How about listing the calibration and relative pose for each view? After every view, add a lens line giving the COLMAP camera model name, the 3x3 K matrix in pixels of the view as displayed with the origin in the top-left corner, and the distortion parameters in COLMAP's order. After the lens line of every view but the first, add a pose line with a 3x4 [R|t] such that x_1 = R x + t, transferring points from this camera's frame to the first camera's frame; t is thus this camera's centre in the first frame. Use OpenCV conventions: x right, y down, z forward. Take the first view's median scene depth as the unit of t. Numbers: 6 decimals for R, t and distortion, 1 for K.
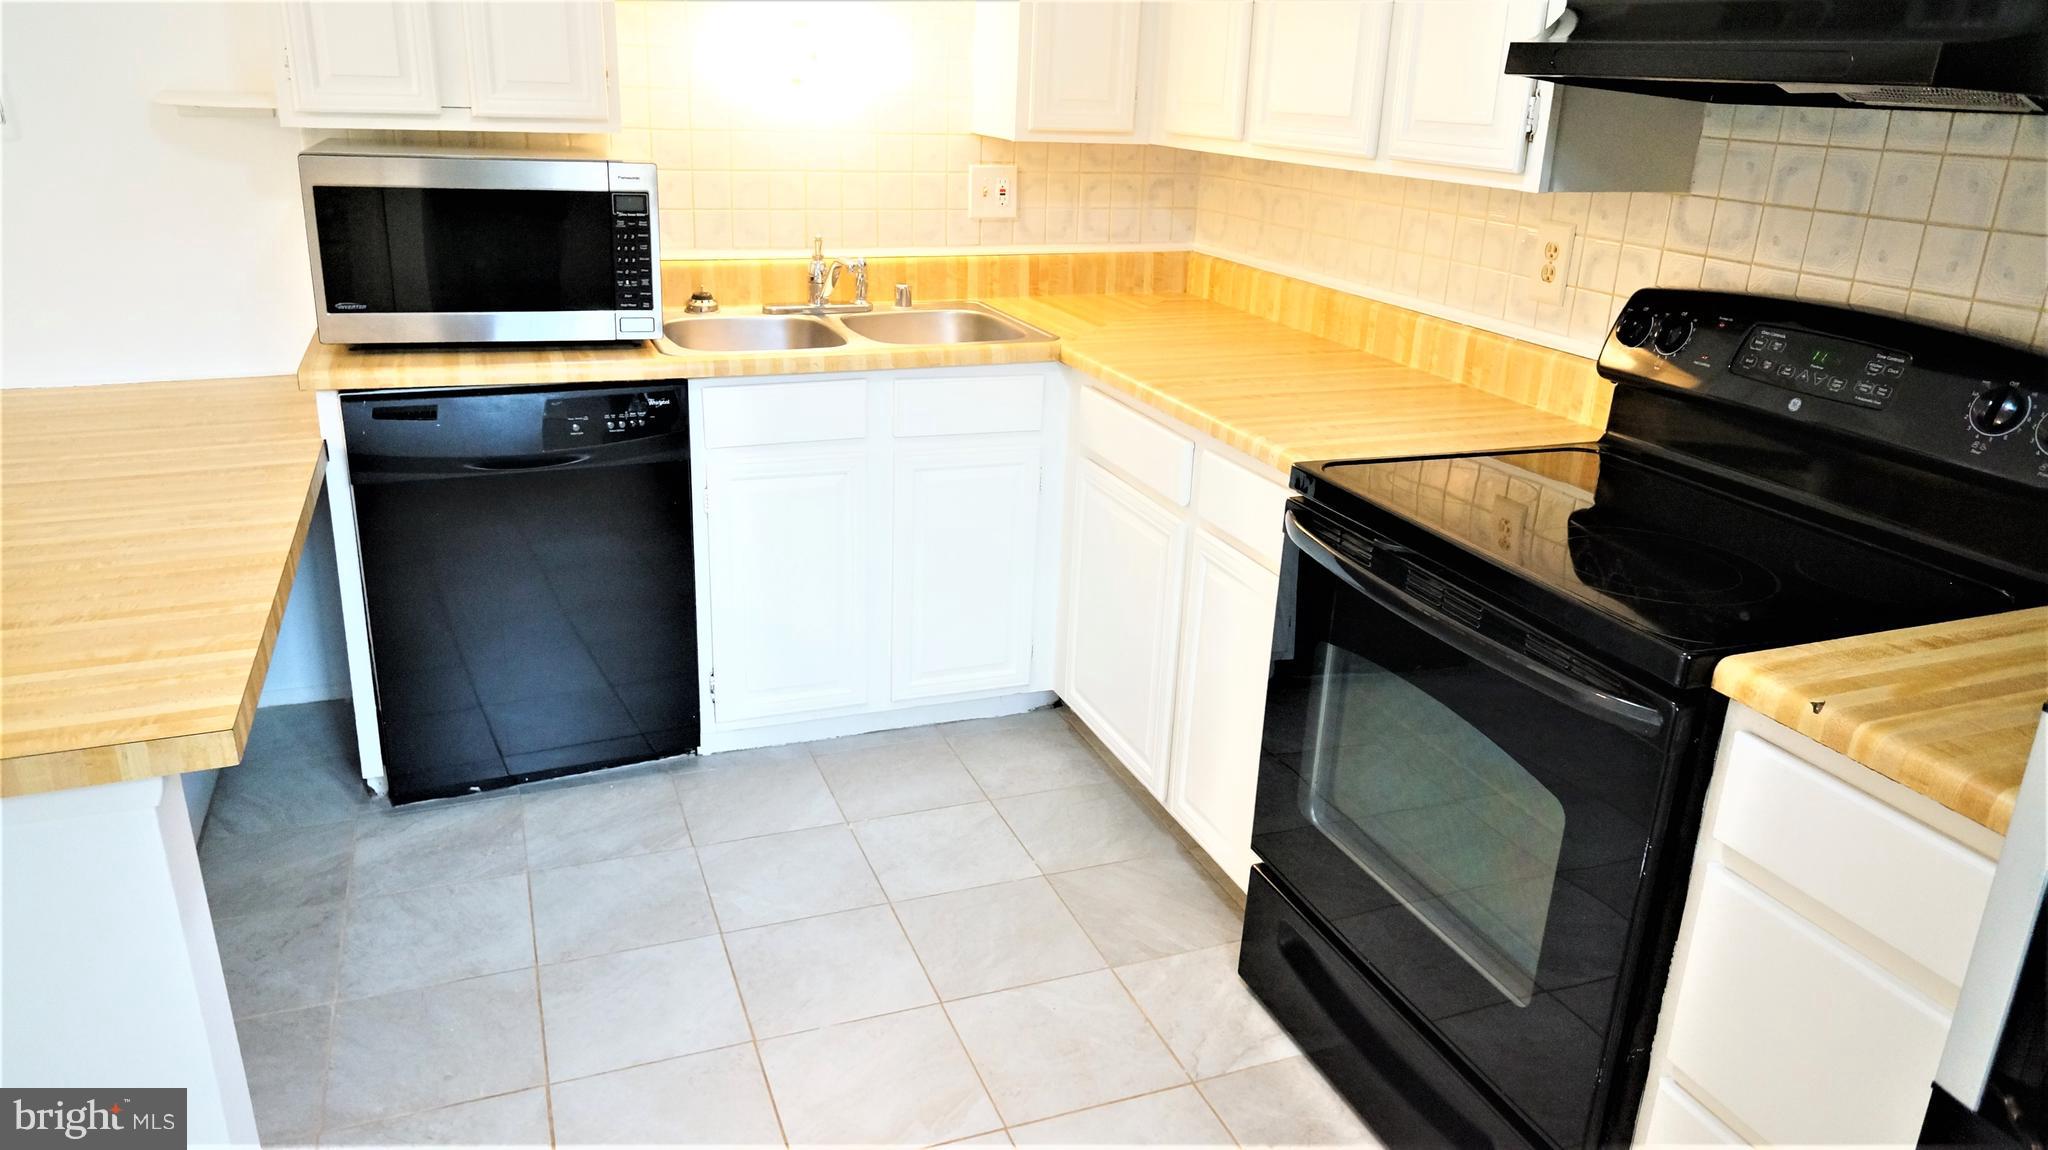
lens RADIAL K [[1401.3, 0, 1028.1], [0, 1401.3, 573.4], [0, 0, 1]] dist [0.001224, 0.001875]
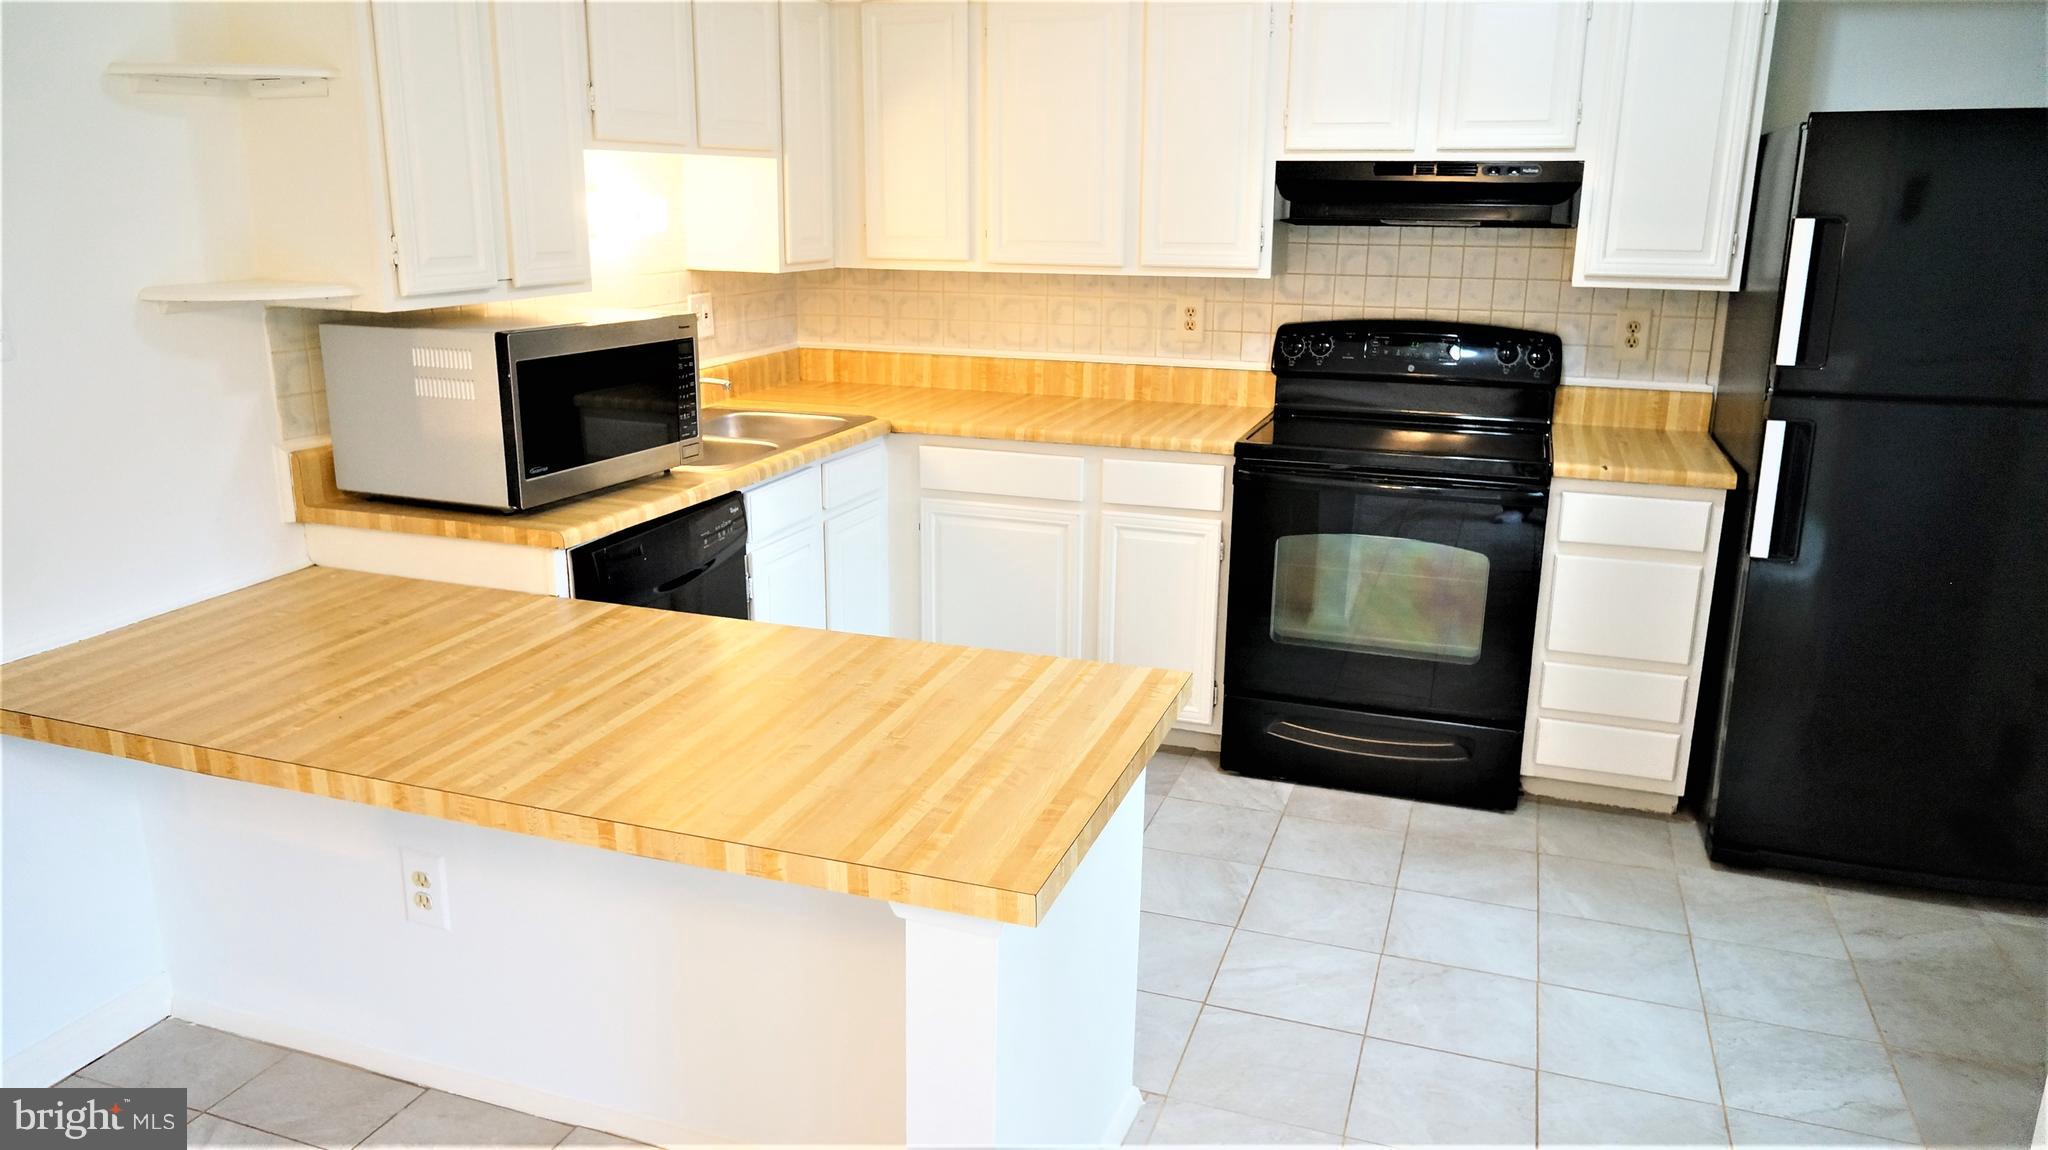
lens RADIAL K [[1401.3, 0, 1021.4], [0, 1401.3, 574.0], [0, 0, 1]] dist [0.001224, 0.001875]
pose [[0.656493, -0.228532, 0.718881, -0.962896], [0.269286, 0.961211, 0.059653, -0.075147], [-0.704629, 0.154423, 0.692568, 0.019261]]
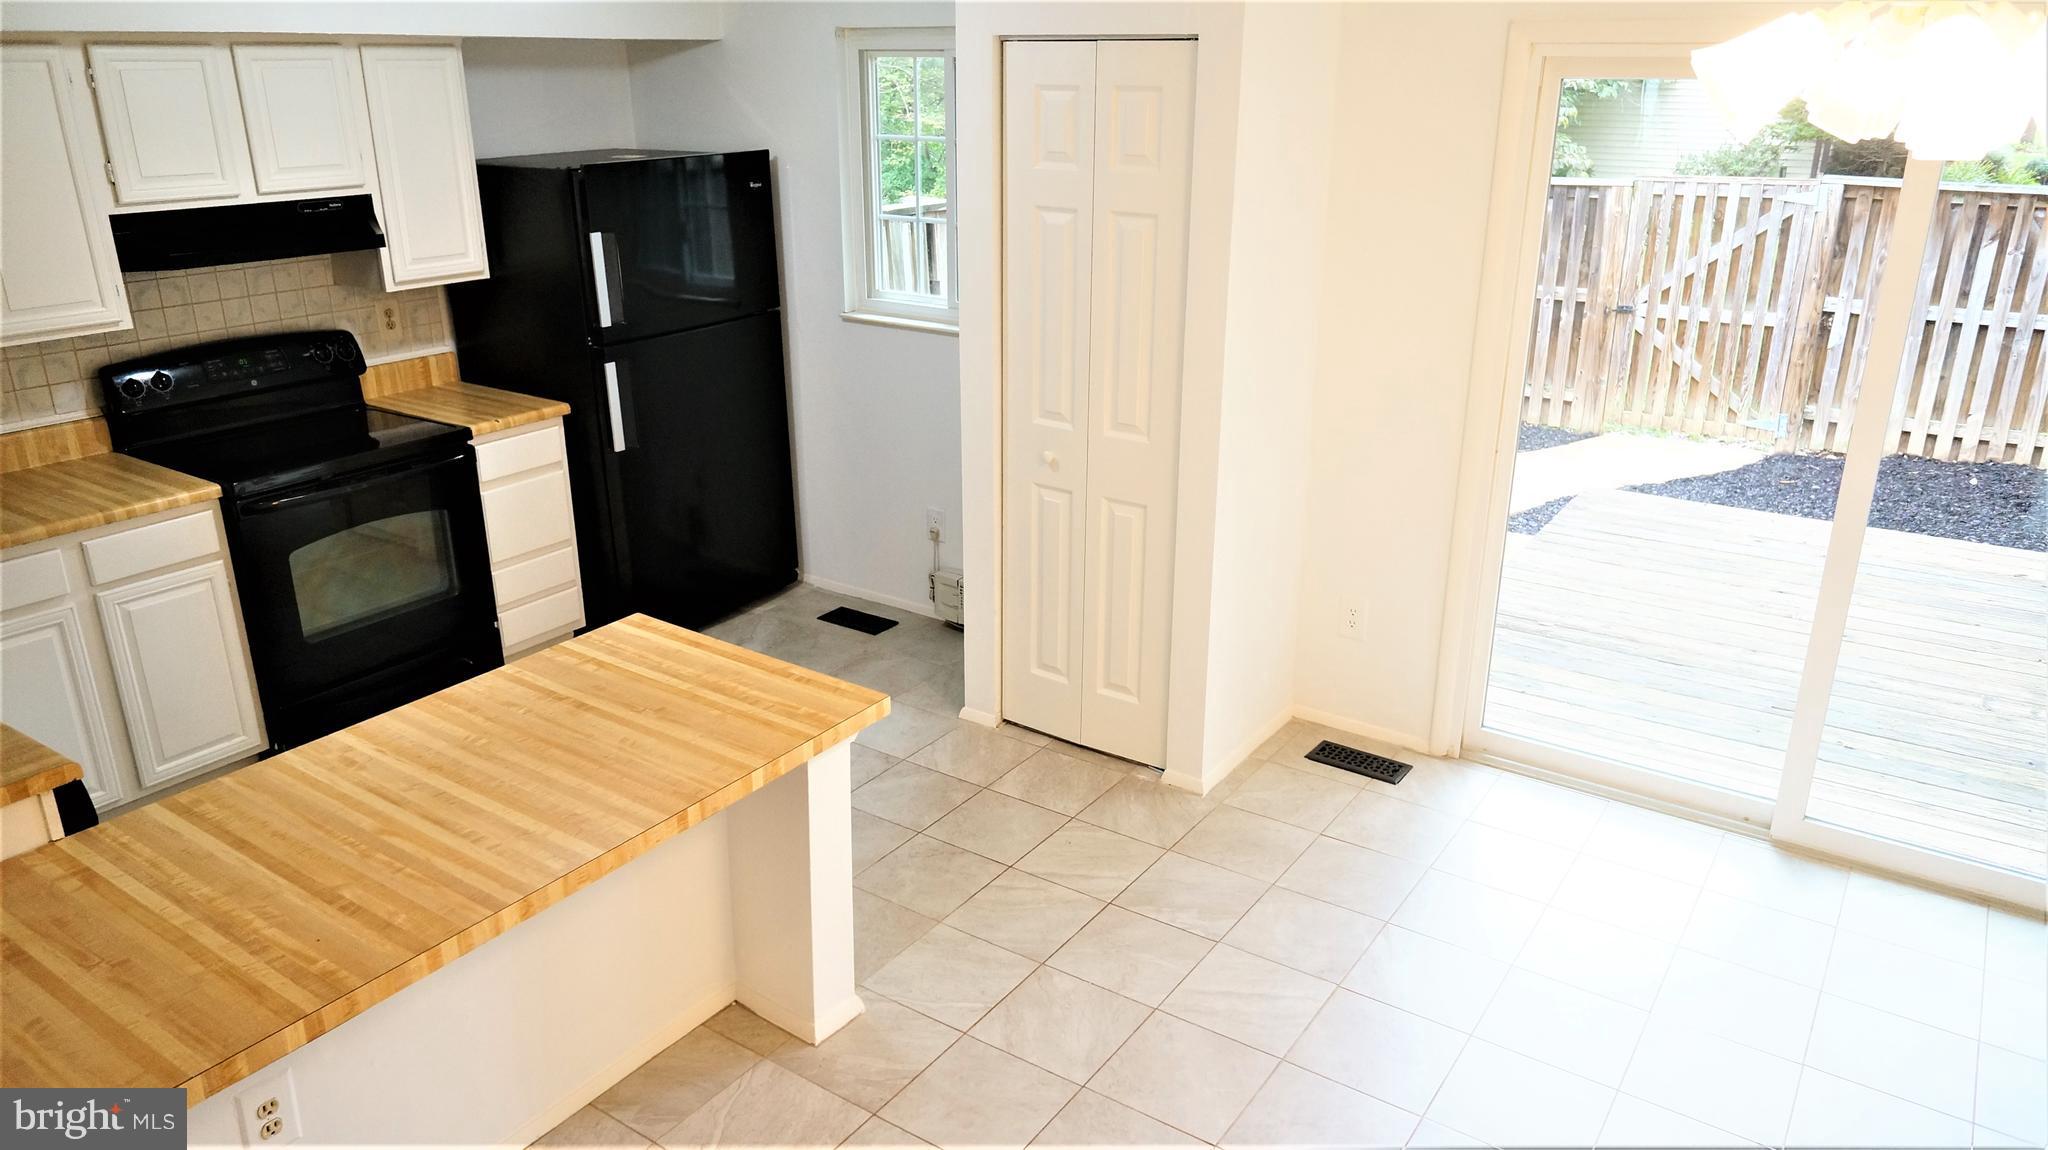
lens RADIAL K [[1401.3, 0, 1033.7], [0, 1401.3, 559.3], [0, 0, 1]] dist [0.001224, 0.001875]
pose [[-0.561989, -0.310764, 0.766547, -1.425578], [0.260541, 0.813055, 0.520634, -0.526748], [-0.785039, 0.492307, -0.375962, 0.704525]]
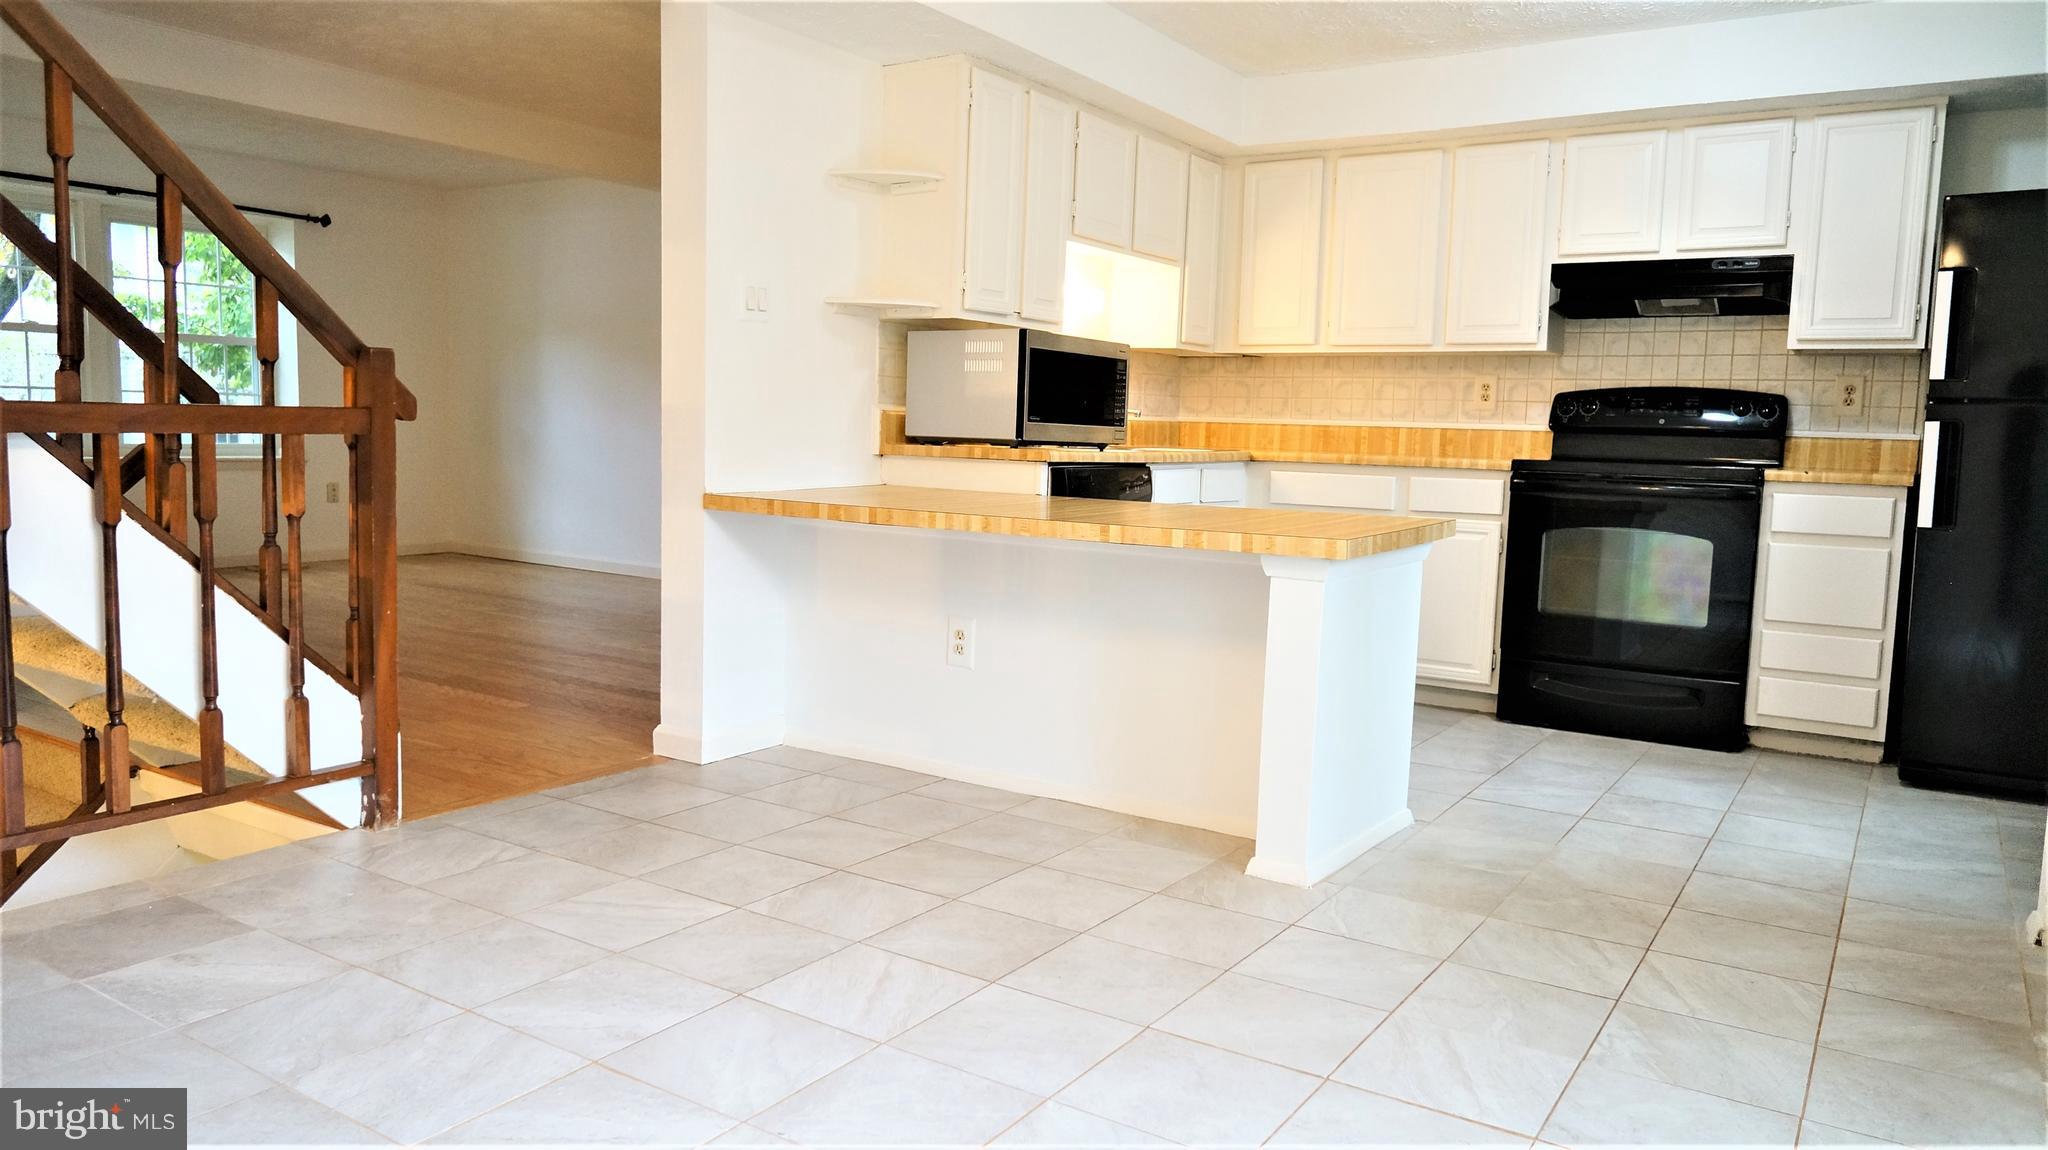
lens RADIAL K [[1401.3, 0, 1027.5], [0, 1401.3, 574.4], [0, 0, 1]] dist [0.001224, 0.001875]
pose [[0.811670, -0.074356, 0.579365, -1.384218], [0.197817, 0.968246, -0.152869, 0.228212], [-0.549601, 0.238687, 0.800605, -0.271775]]
